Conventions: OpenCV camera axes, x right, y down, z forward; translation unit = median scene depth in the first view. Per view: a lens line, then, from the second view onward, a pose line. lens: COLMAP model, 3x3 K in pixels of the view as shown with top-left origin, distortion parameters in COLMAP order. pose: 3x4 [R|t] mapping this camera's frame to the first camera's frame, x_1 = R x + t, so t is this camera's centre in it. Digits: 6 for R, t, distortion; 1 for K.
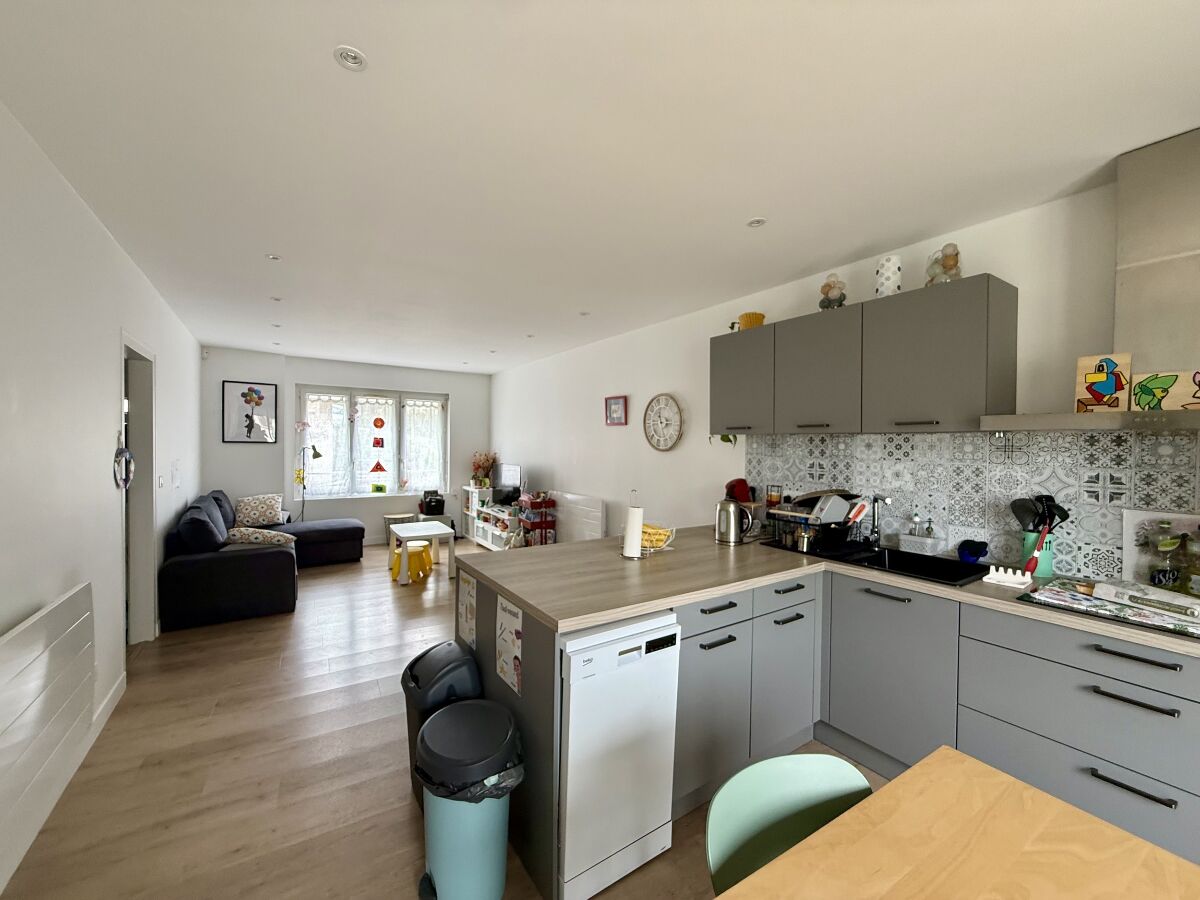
lens RADIAL K [[475.6, 0, 600.0], [0, 475.6, 450.0], [0, 0, 1]] dist [0.000354, 0.000053]
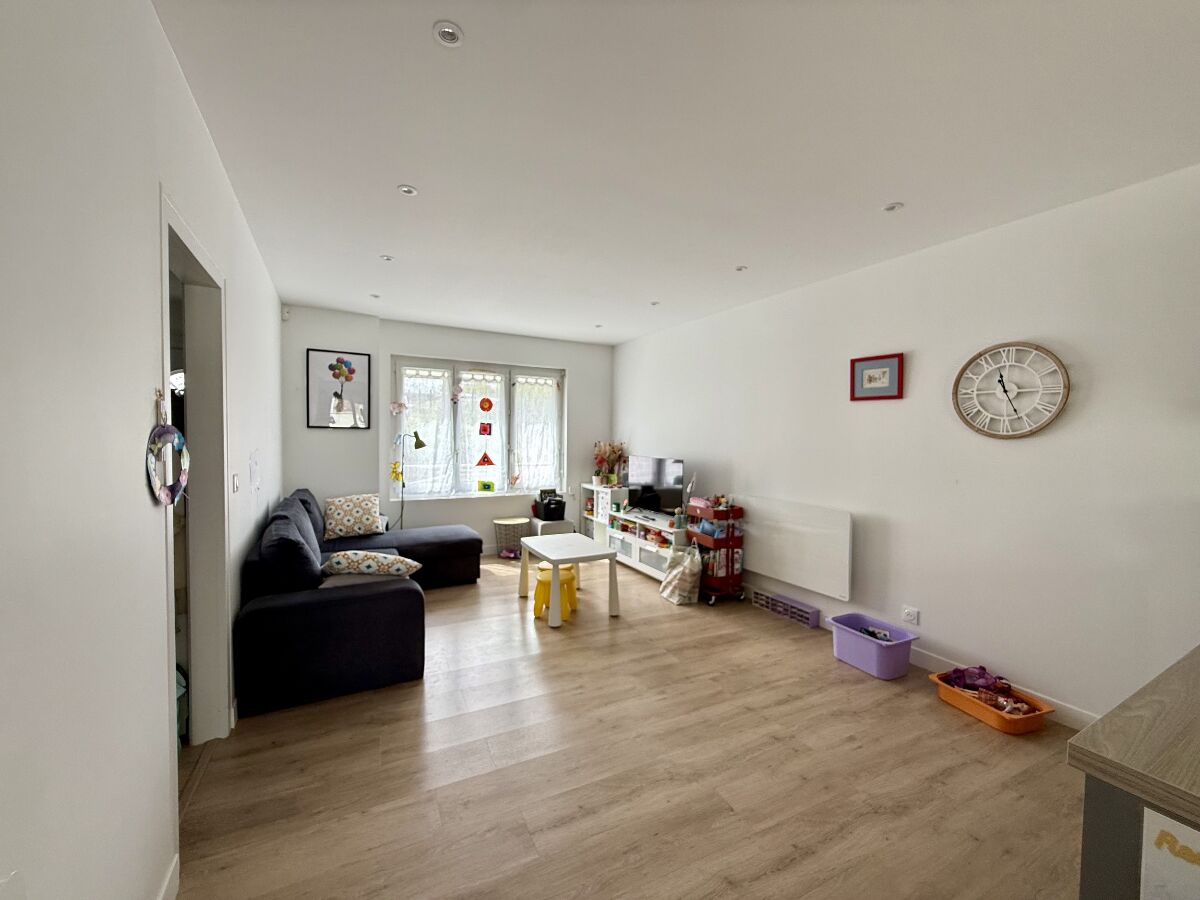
lens RADIAL K [[475.6, 0, 600.0], [0, 475.6, 450.0], [0, 0, 1]] dist [0.000354, 0.000053]
pose [[0.996028, 0.004629, -0.088918, -0.236750], [-0.003100, 0.999845, 0.017320, 0.005877], [0.088984, -0.016975, 0.995888, 0.254731]]
